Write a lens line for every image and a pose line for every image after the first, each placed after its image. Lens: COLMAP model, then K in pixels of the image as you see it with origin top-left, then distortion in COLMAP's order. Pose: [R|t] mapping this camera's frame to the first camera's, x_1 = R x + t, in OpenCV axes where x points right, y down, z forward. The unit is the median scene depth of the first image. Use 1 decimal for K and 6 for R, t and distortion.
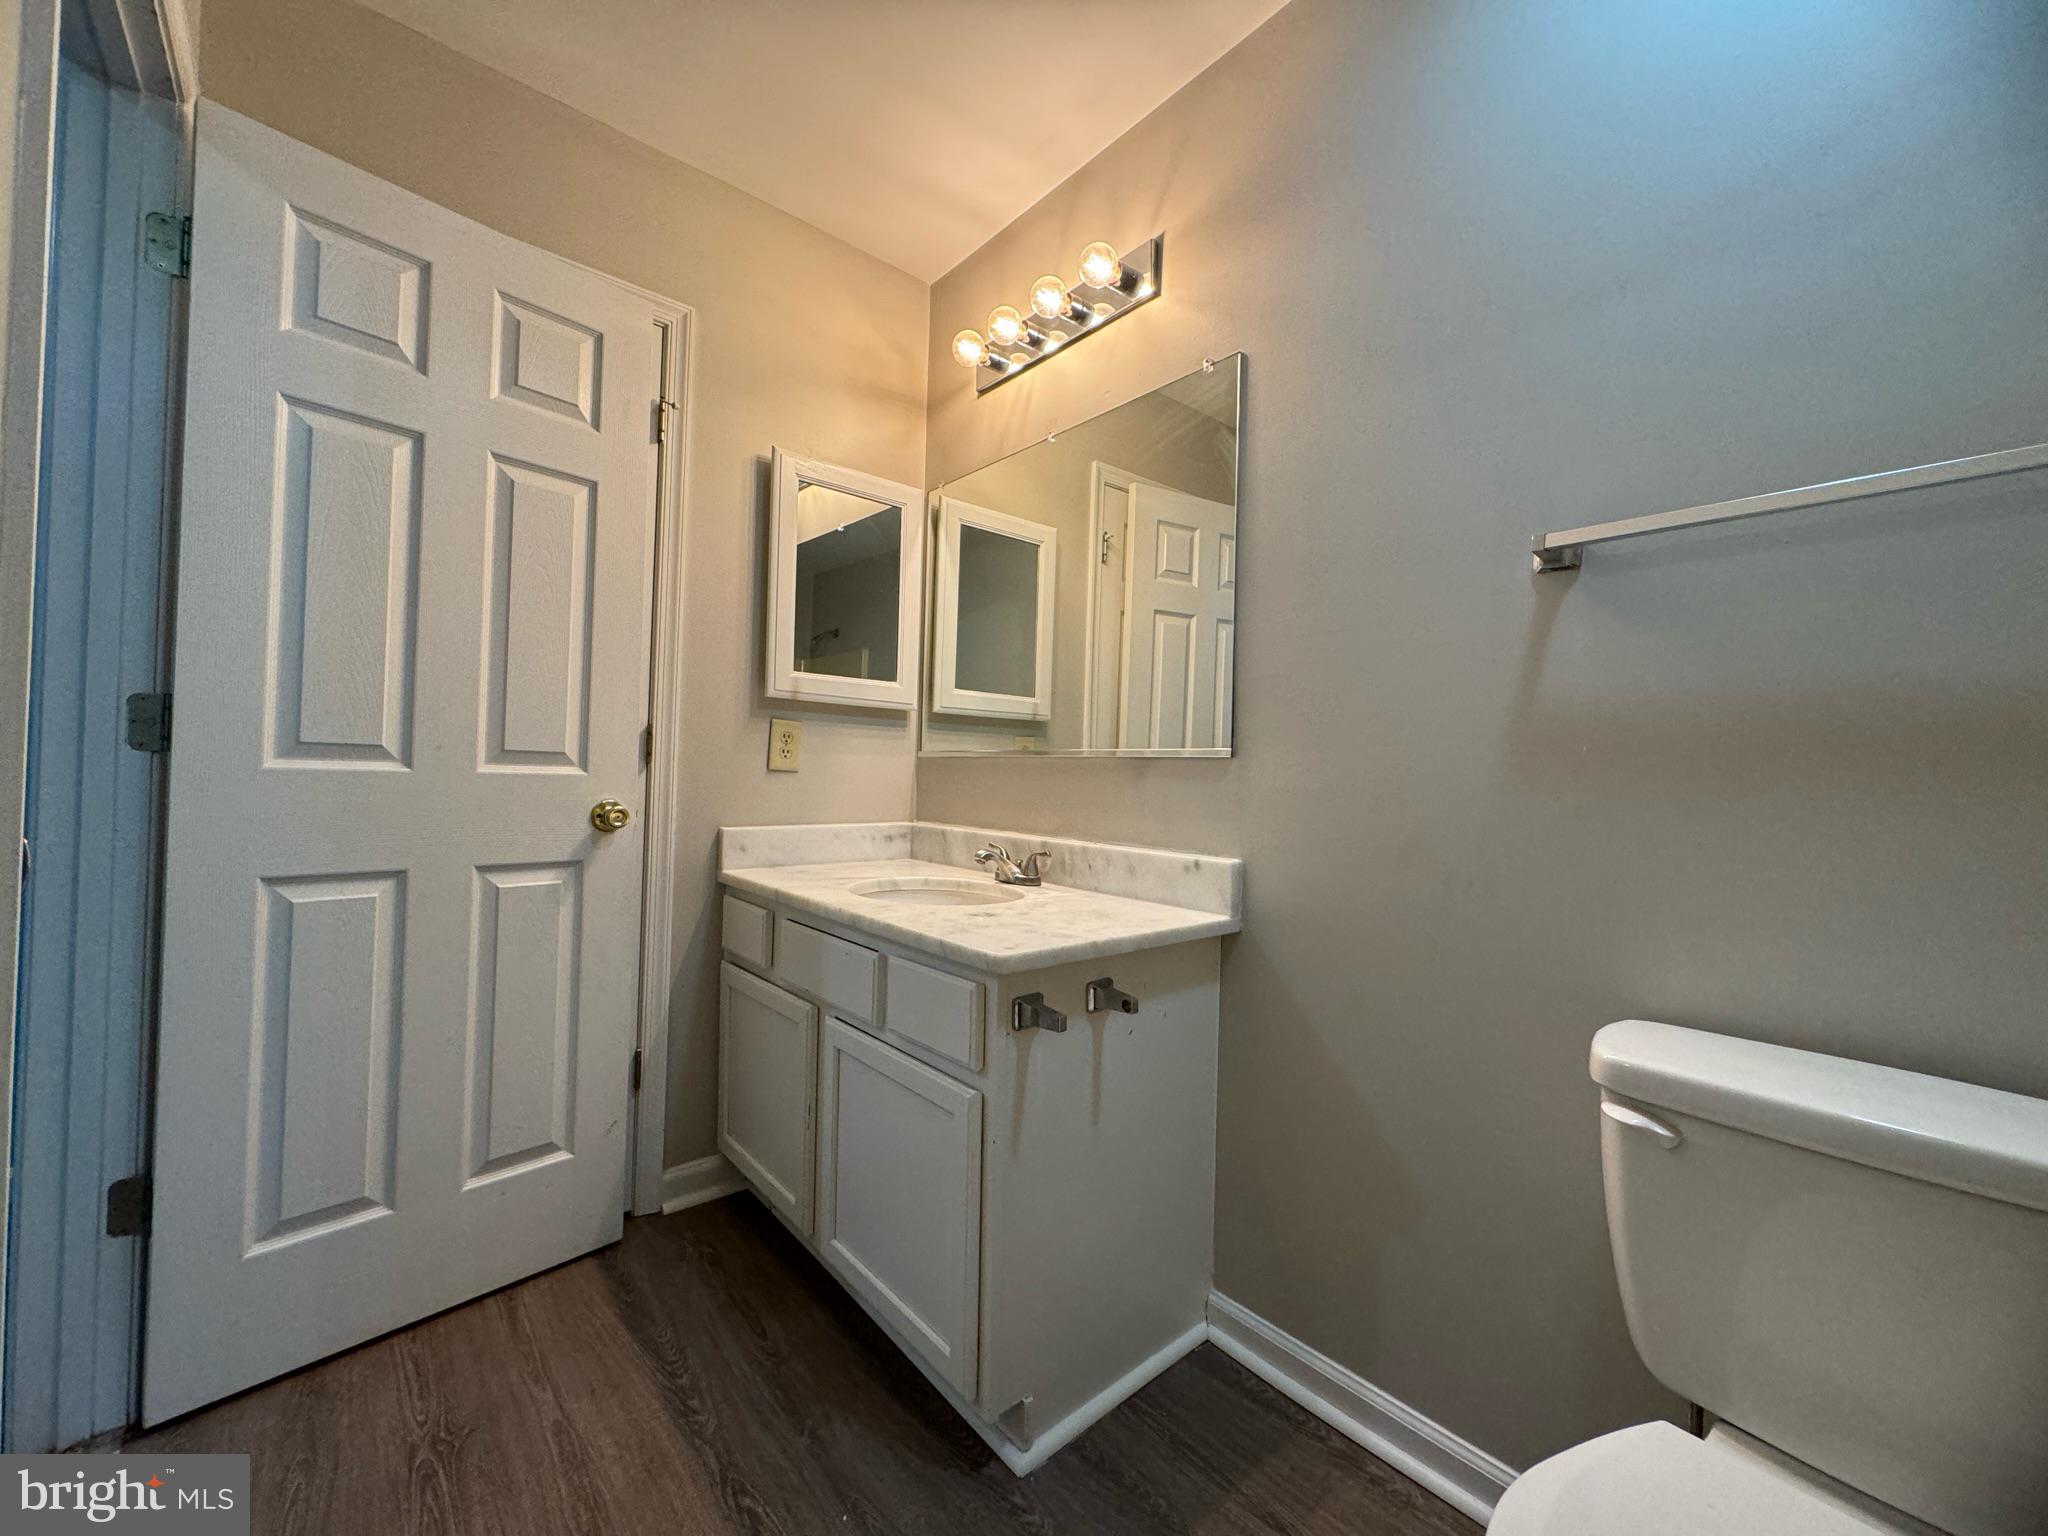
lens RADIAL K [[815.1, 0, 1021.5], [0, 815.1, 770.7], [0, 0, 1]] dist [-0.002710, -0.000315]
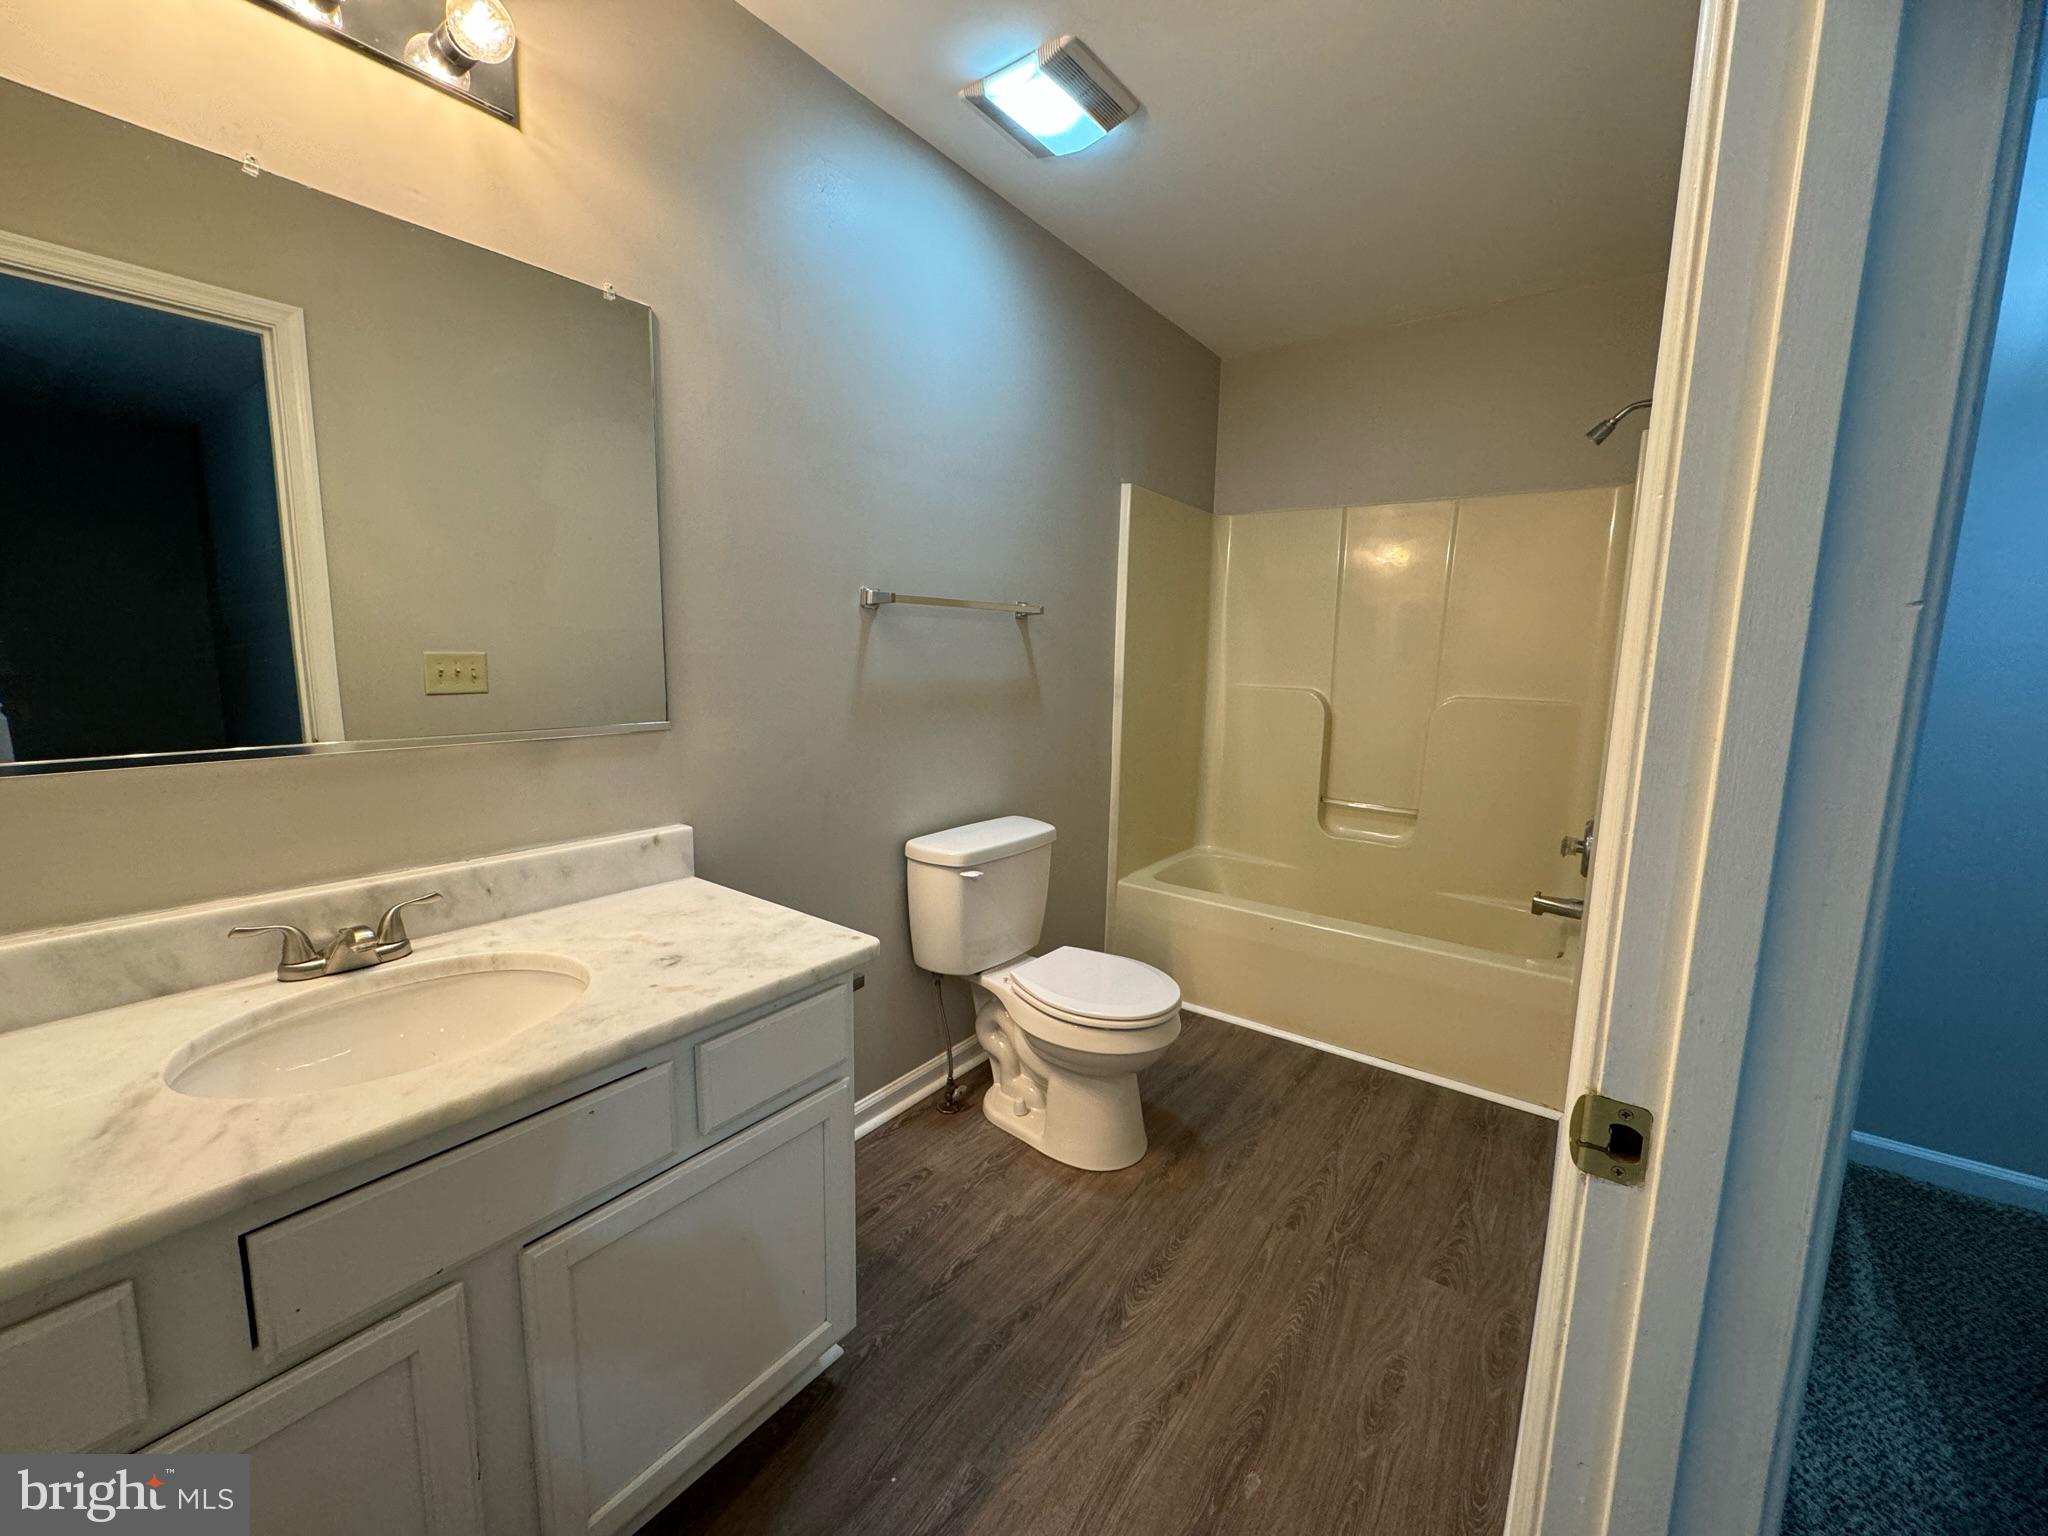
lens RADIAL K [[815.1, 0, 1019.0], [0, 815.1, 765.8], [0, 0, 1]] dist [-0.002710, -0.000315]
pose [[-0.232053, -0.172064, 0.957364, -0.897410], [-0.032999, 0.985056, 0.169042, -0.171931], [-0.972143, 0.007635, -0.234263, 0.855895]]
